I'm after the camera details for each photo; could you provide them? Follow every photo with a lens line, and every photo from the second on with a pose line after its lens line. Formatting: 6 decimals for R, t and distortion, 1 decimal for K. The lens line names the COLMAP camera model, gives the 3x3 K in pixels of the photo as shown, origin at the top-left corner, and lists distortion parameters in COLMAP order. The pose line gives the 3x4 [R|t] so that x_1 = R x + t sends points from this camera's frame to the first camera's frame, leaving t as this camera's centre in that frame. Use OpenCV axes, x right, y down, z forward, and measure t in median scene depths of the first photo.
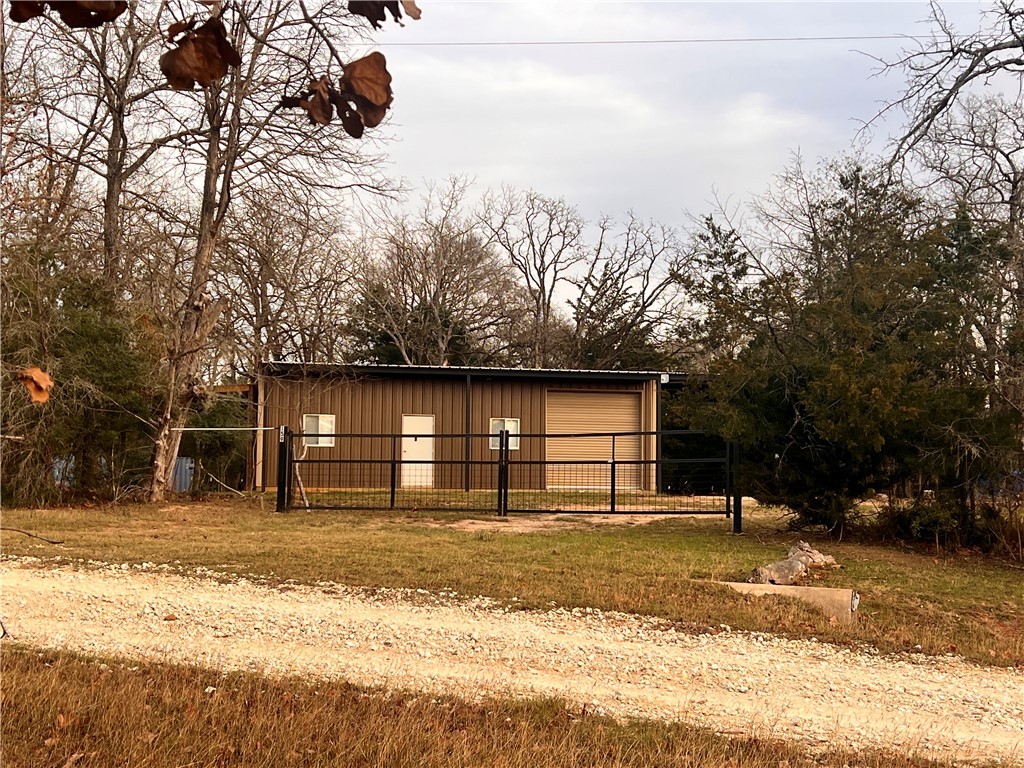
lens RADIAL K [[1460.3, 0, 512.0], [0, 1460.3, 384.0], [0, 0, 1]] dist [-0.002454, -0.001250]
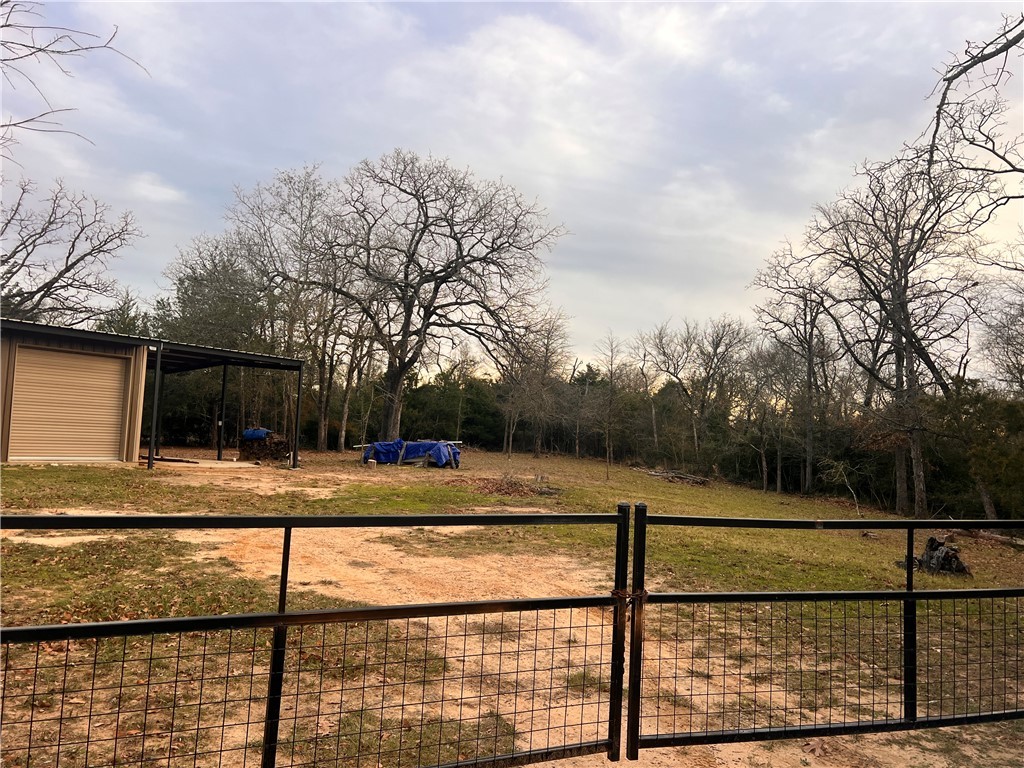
lens RADIAL K [[767.9, 0, 507.5], [0, 767.9, 382.3], [0, 0, 1]] dist [0.078804, -0.085738]
pose [[0.718756, 0.076727, 0.691016, -0.083887], [-0.095609, 0.995357, -0.011072, 0.003649], [-0.688657, -0.058109, 0.722755, 0.468172]]
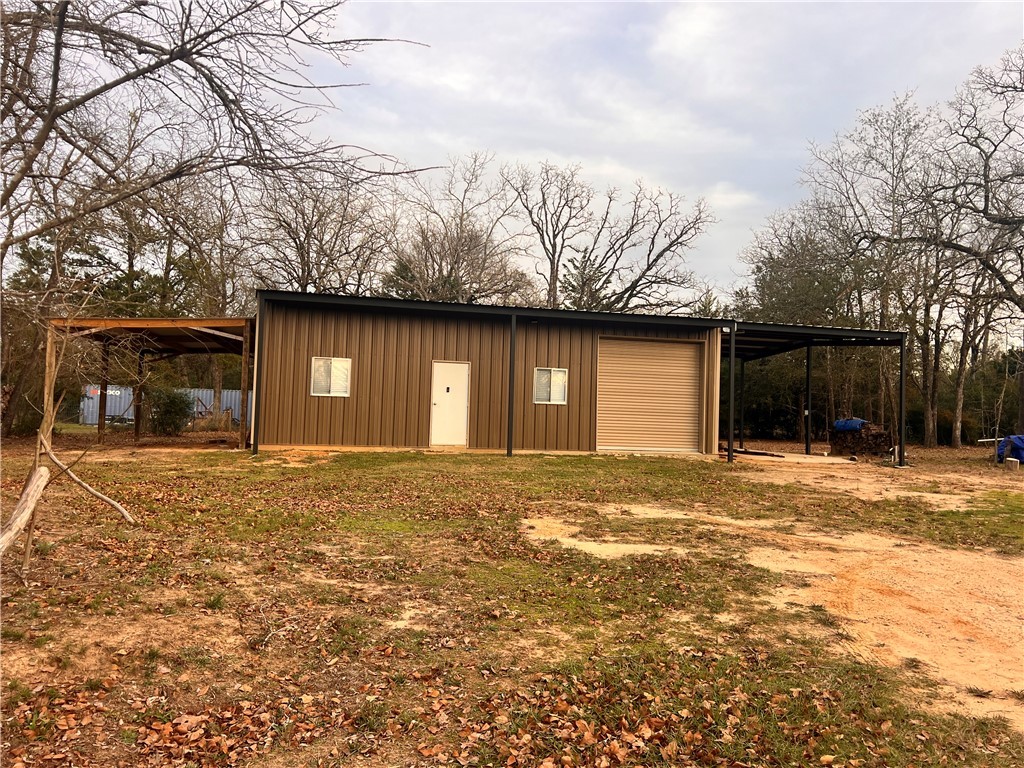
lens RADIAL K [[767.9, 0, 507.5], [0, 767.9, 382.3], [0, 0, 1]] dist [0.078804, -0.085738]
pose [[0.998776, 0.025216, 0.042540, -0.049599], [-0.027015, 0.998742, 0.042254, 0.013421], [-0.041421, -0.043351, 0.998201, 0.541890]]
